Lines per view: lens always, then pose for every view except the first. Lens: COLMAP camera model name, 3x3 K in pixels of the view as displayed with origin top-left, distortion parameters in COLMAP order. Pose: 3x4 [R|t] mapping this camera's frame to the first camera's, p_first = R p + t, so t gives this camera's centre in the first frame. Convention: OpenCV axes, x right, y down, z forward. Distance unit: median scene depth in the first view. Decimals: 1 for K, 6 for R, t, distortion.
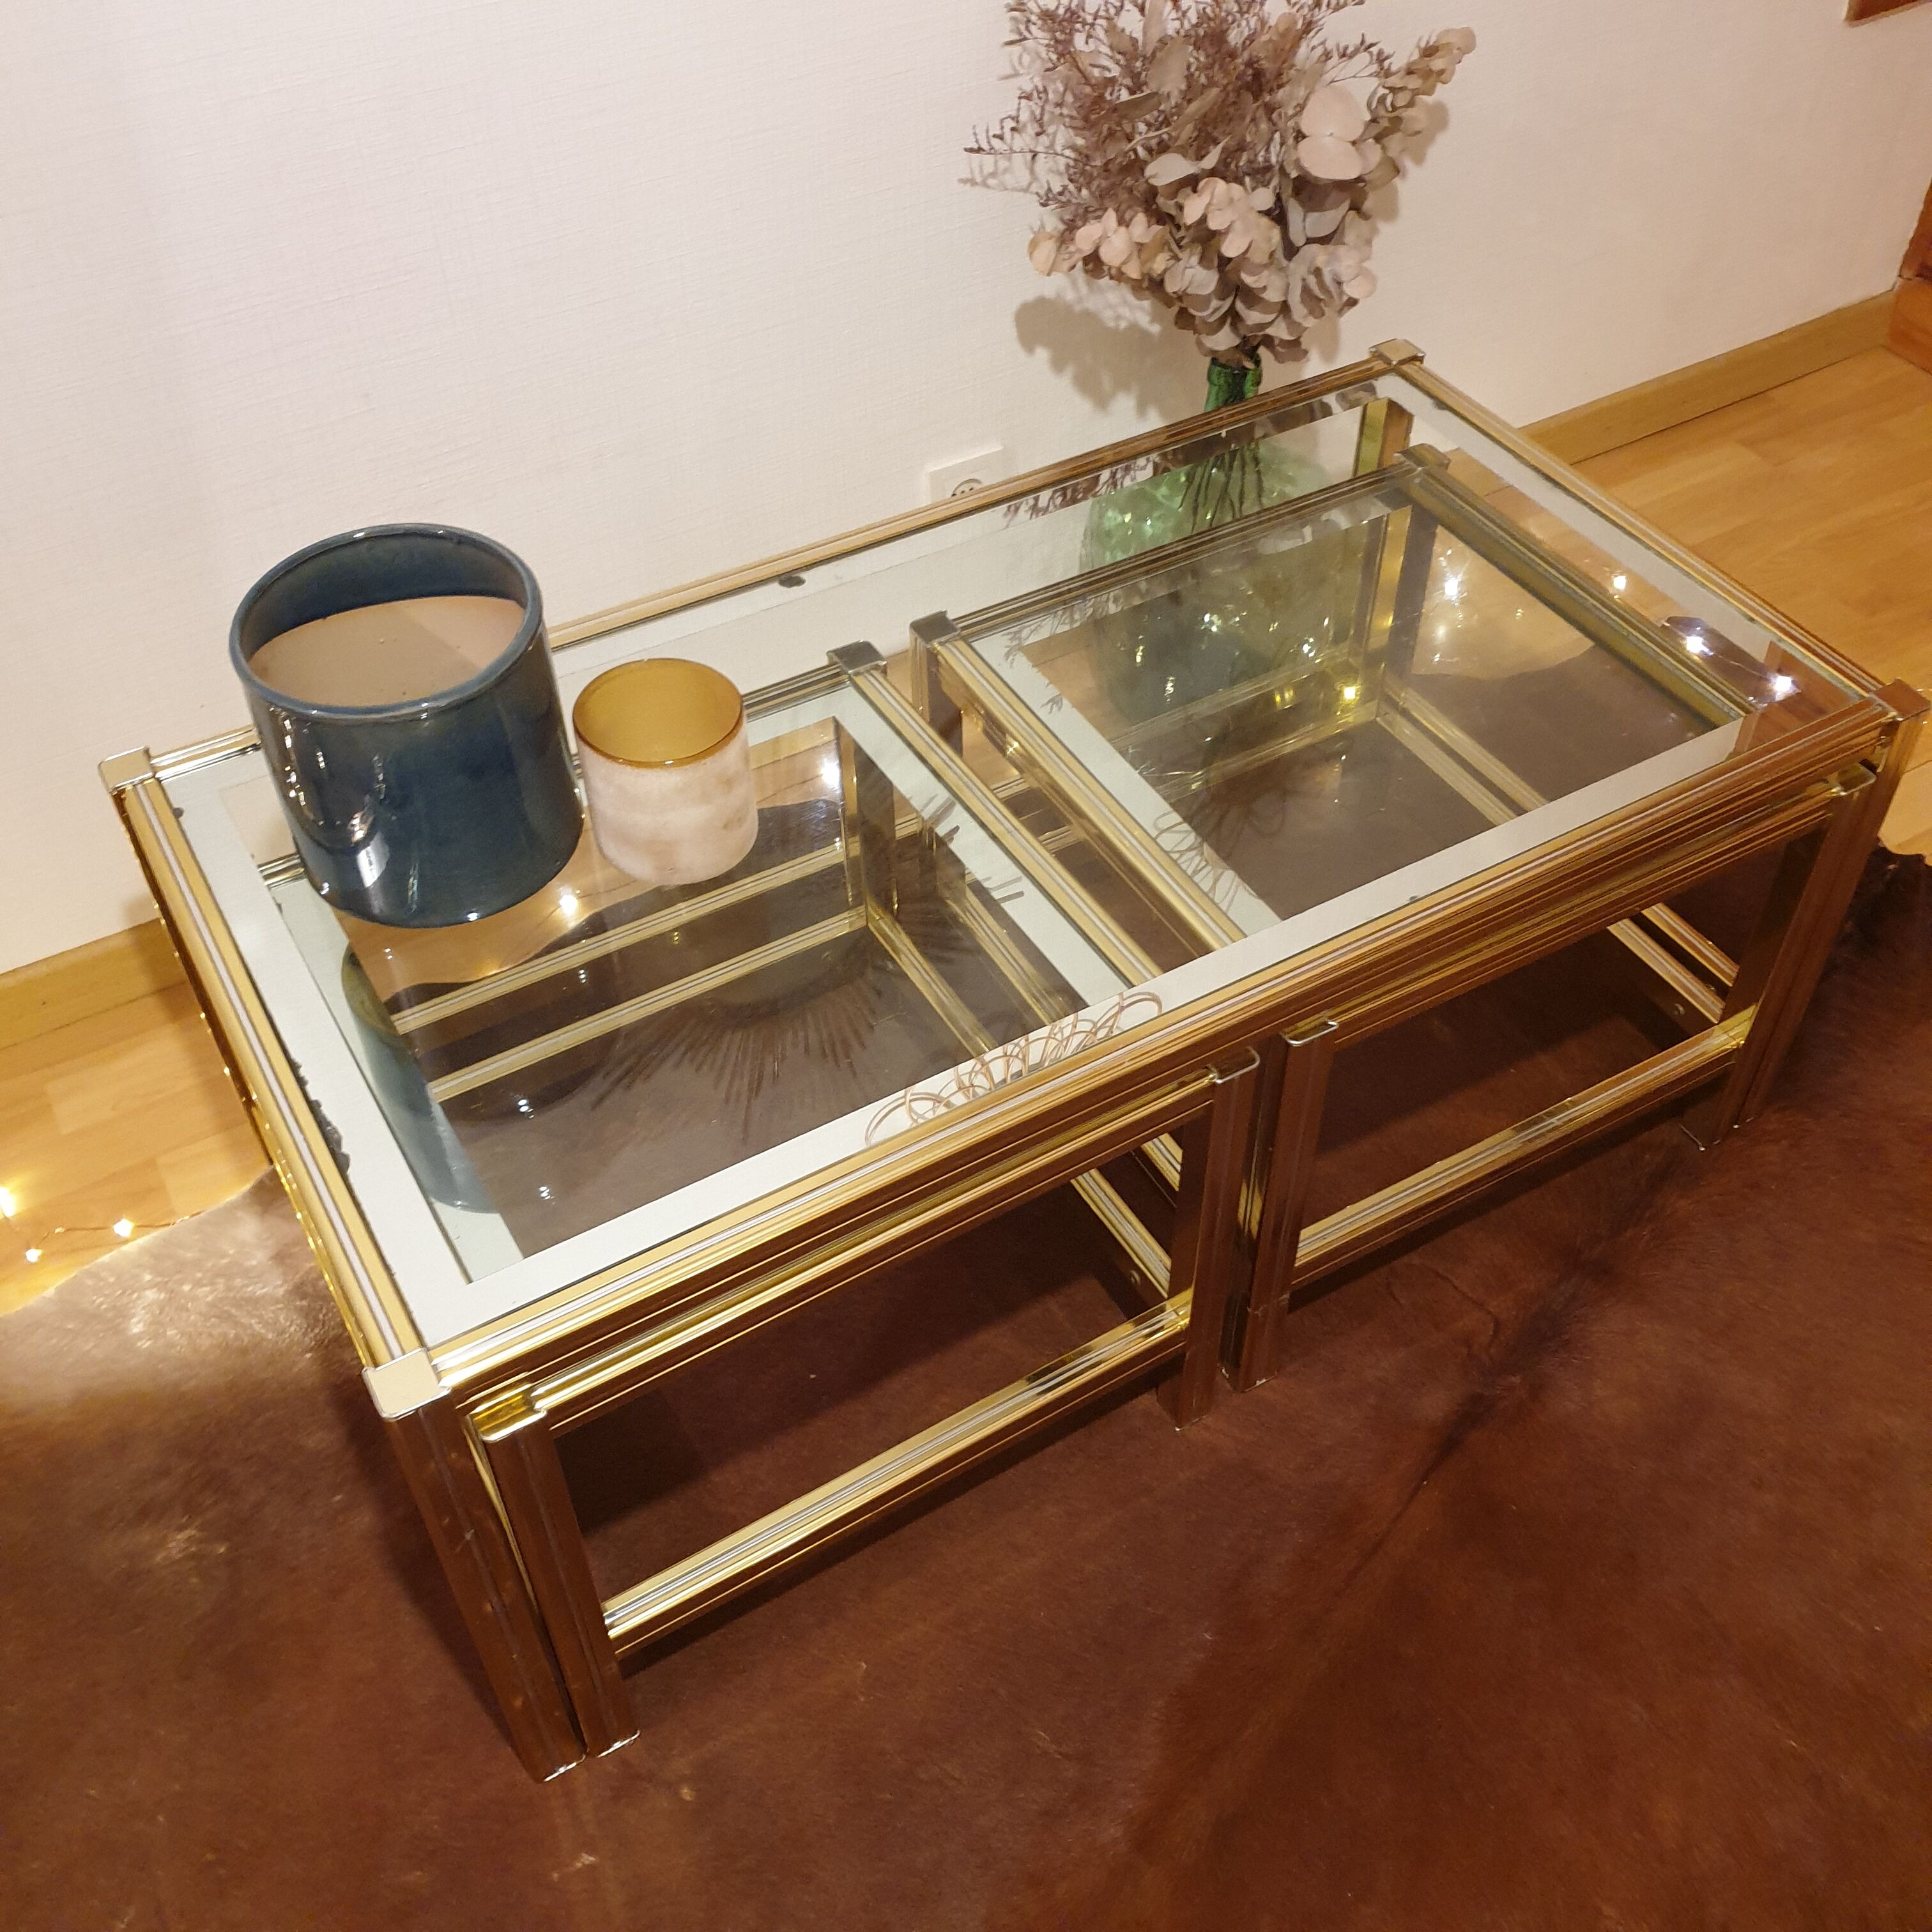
lens RADIAL K [[1994.4, 0, 984.4], [0, 1994.4, 956.7], [0, 0, 1]] dist [-0.000477, 0.019065]
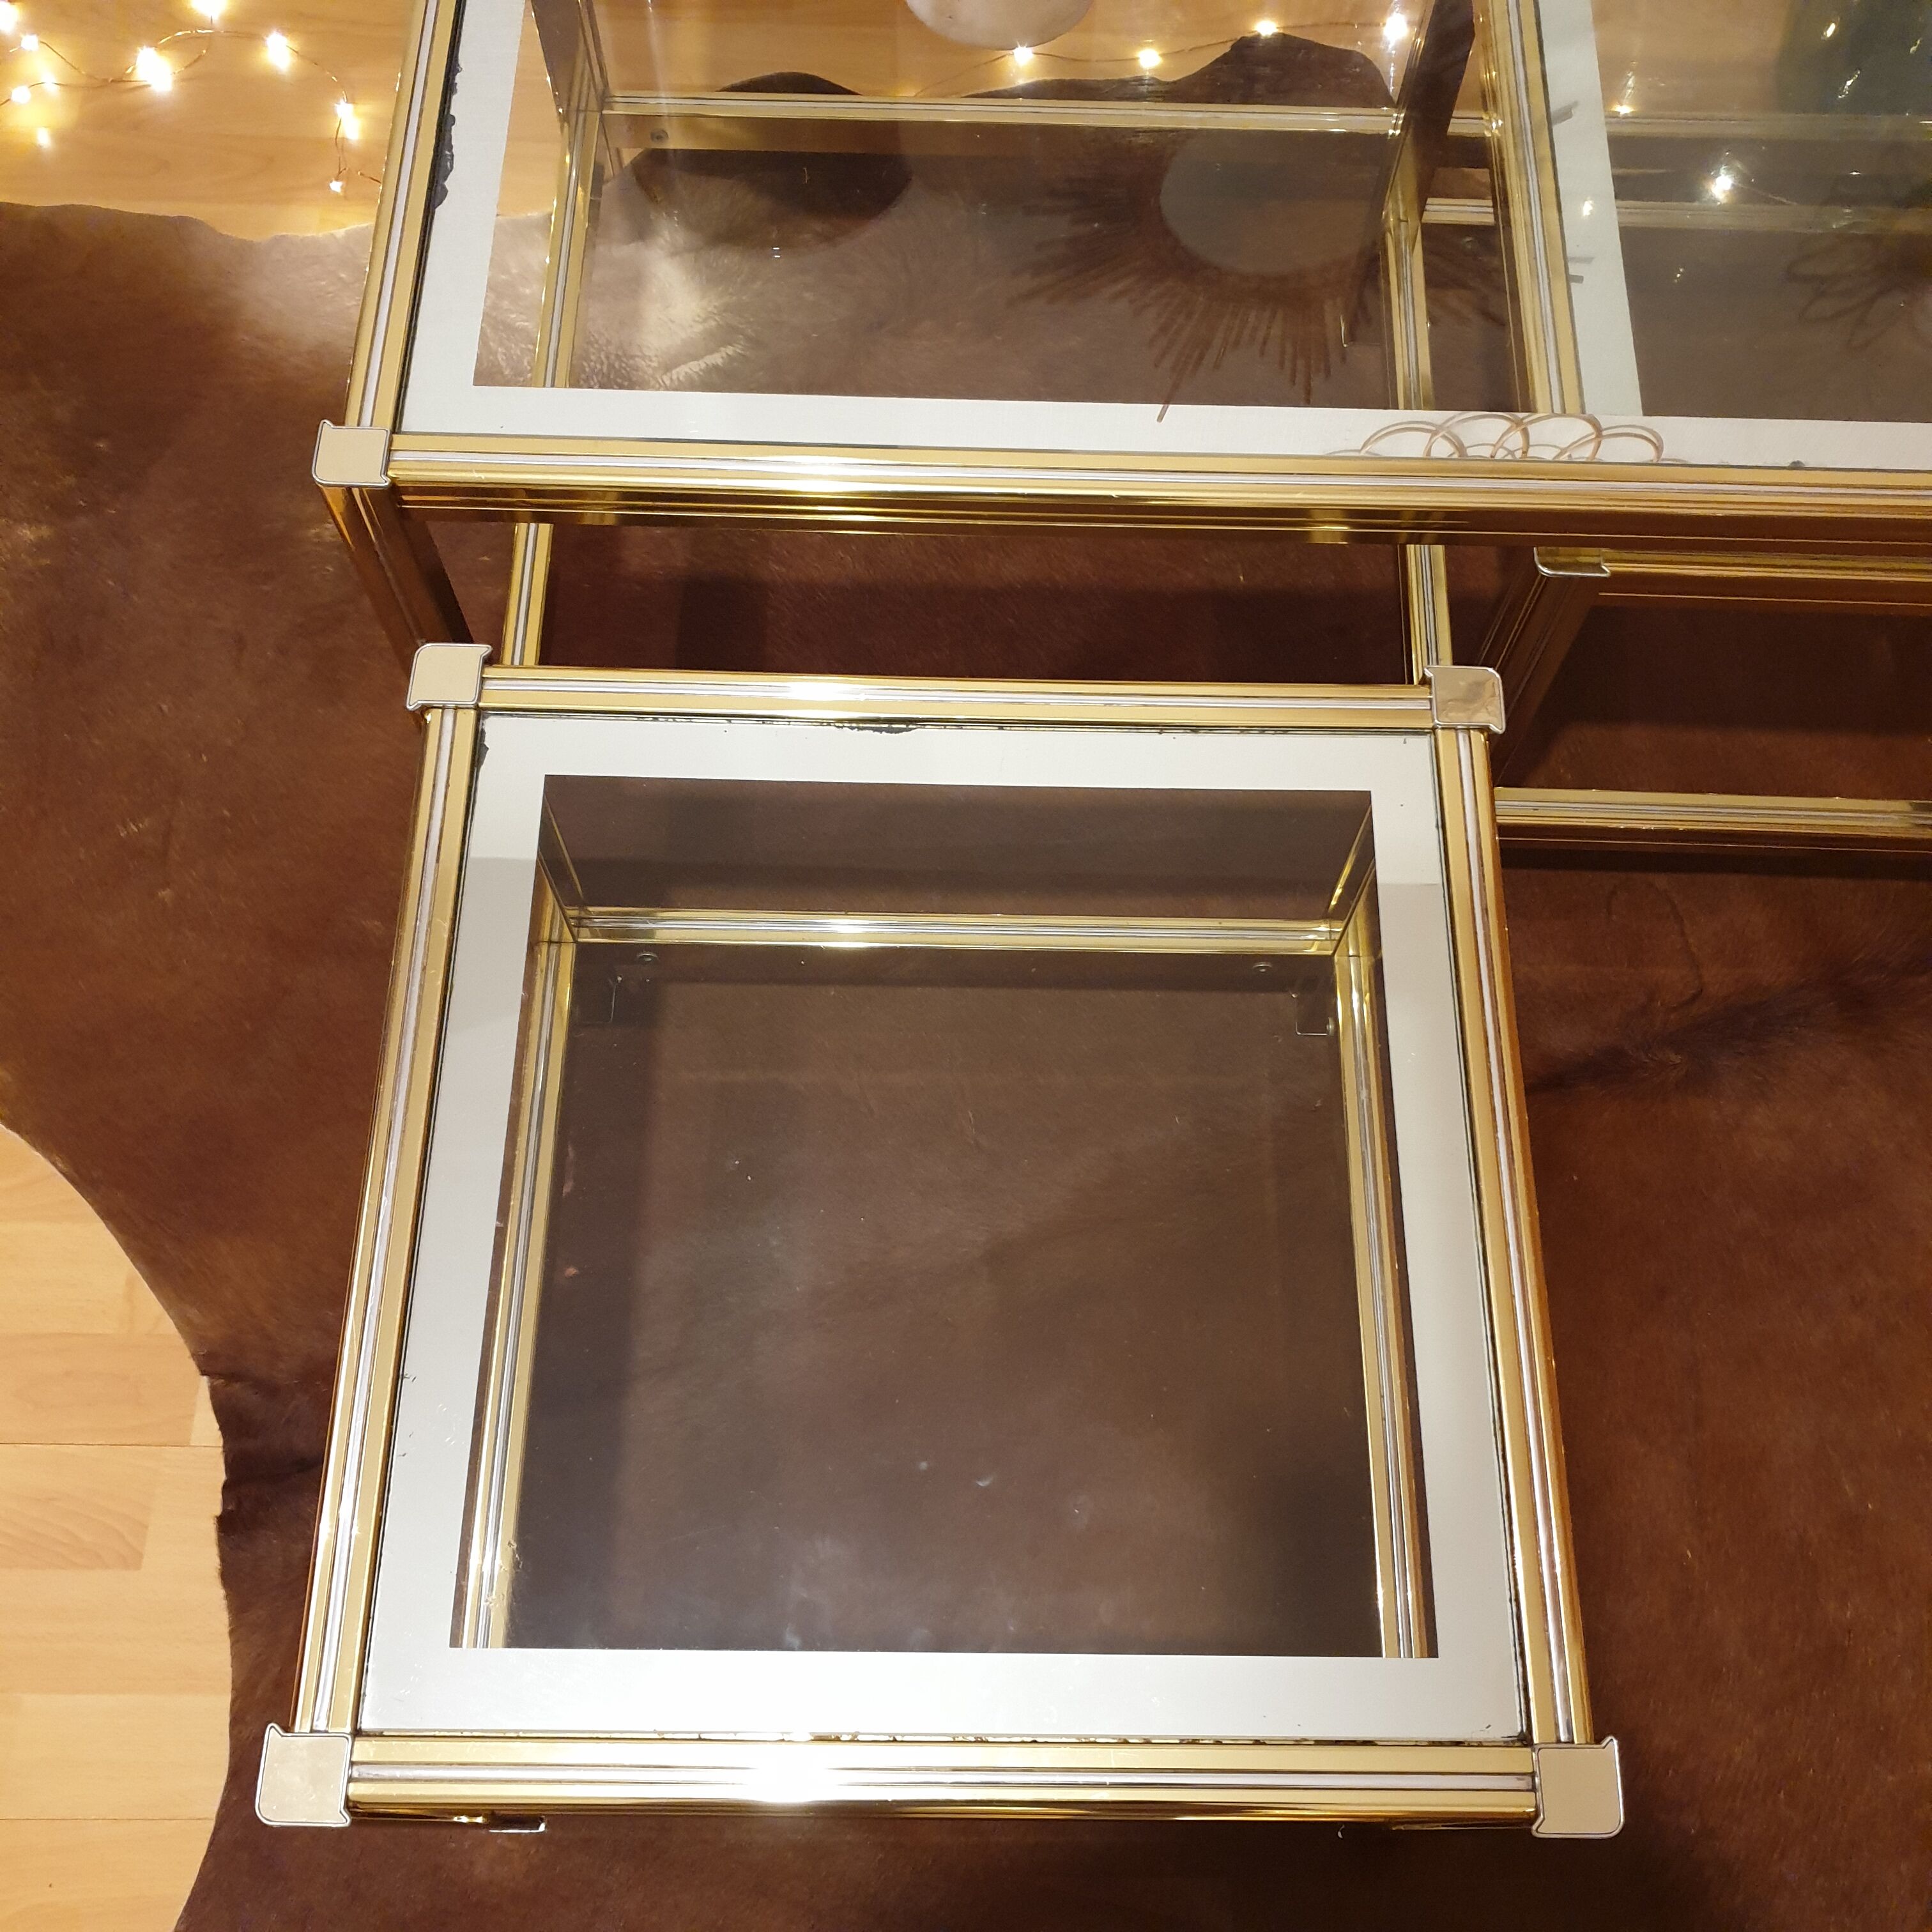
lens RADIAL K [[1998.3, 0, 992.4], [0, 1998.3, 970.4], [0, 0, 1]] dist [-0.011467, 0.046571]
pose [[0.854997, 0.486636, -0.179348, 0.144773], [-0.390033, 0.831251, 0.396101, -0.039368], [0.341840, -0.268714, 0.900521, 0.141463]]
